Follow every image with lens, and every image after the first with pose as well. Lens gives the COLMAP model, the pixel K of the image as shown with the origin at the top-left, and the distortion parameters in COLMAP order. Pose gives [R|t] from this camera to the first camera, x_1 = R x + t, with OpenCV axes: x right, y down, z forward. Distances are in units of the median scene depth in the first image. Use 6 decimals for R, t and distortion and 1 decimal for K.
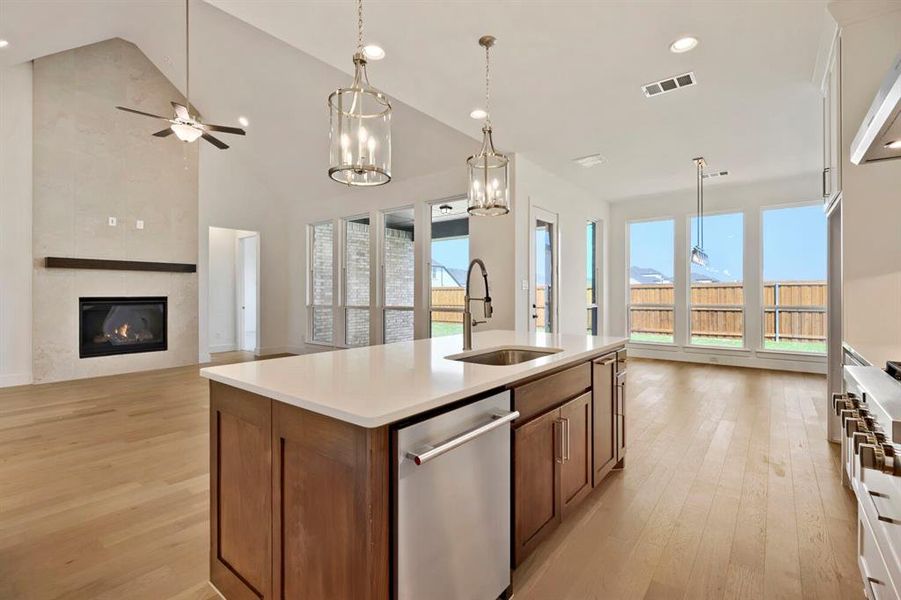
lens RADIAL K [[402.3, 0, 454.7], [0, 402.3, 298.0], [0, 0, 1]] dist [0.001464, 0.000199]
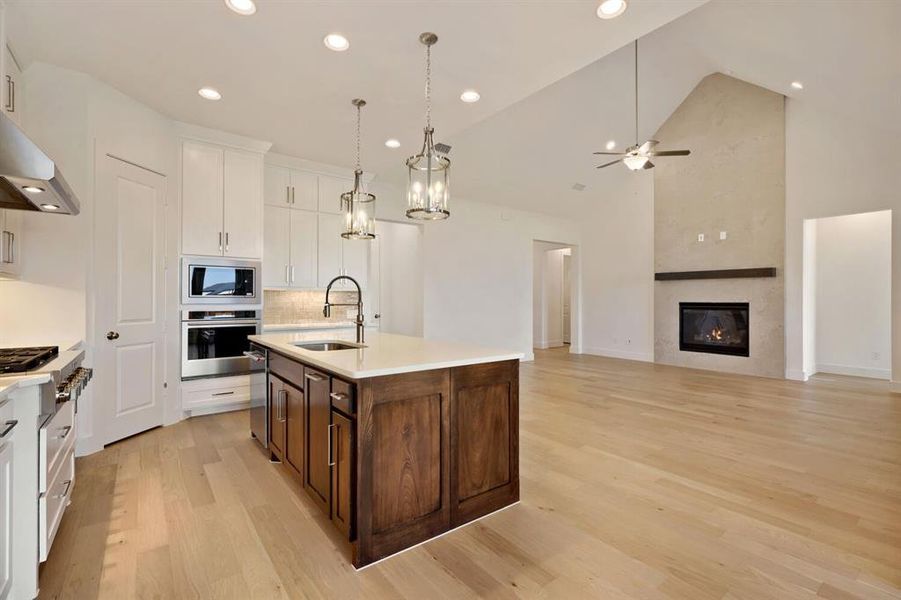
lens RADIAL K [[402.3, 0, 454.7], [0, 402.3, 298.0], [0, 0, 1]] dist [0.001464, 0.000199]
pose [[-0.243983, -0.002372, -0.969776, 0.454658], [-0.013933, 0.999902, 0.001059, -0.006408], [0.969679, 0.013770, -0.243993, 0.590040]]
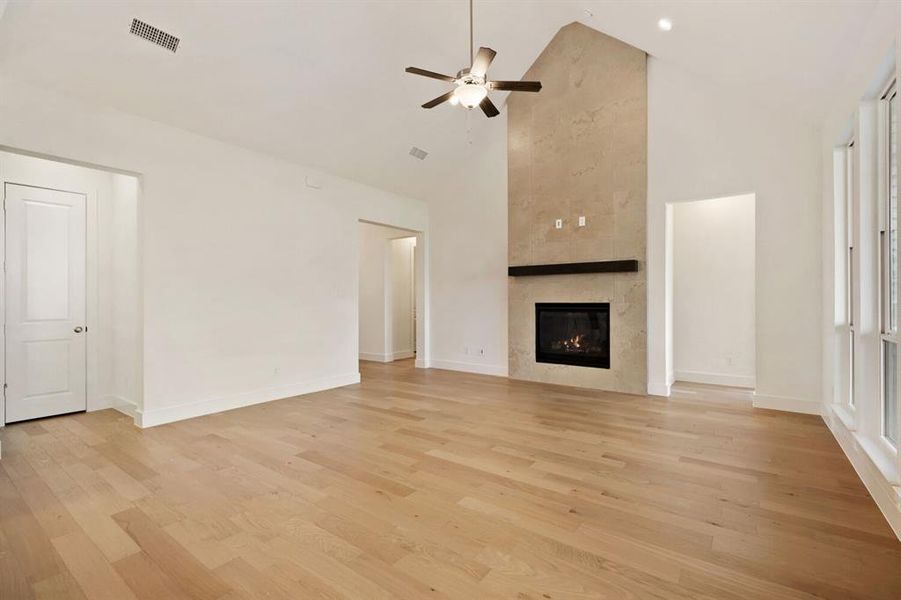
lens RADIAL K [[407.1, 0, 455.8], [0, 407.1, 300.6], [0, 0, 1]] dist [-0.000260, 0.000108]
pose [[0.041518, -0.003954, -0.999130, 0.103377], [-0.012779, 0.999908, -0.004489, -0.000465], [0.999056, 0.012955, 0.041464, 0.713688]]
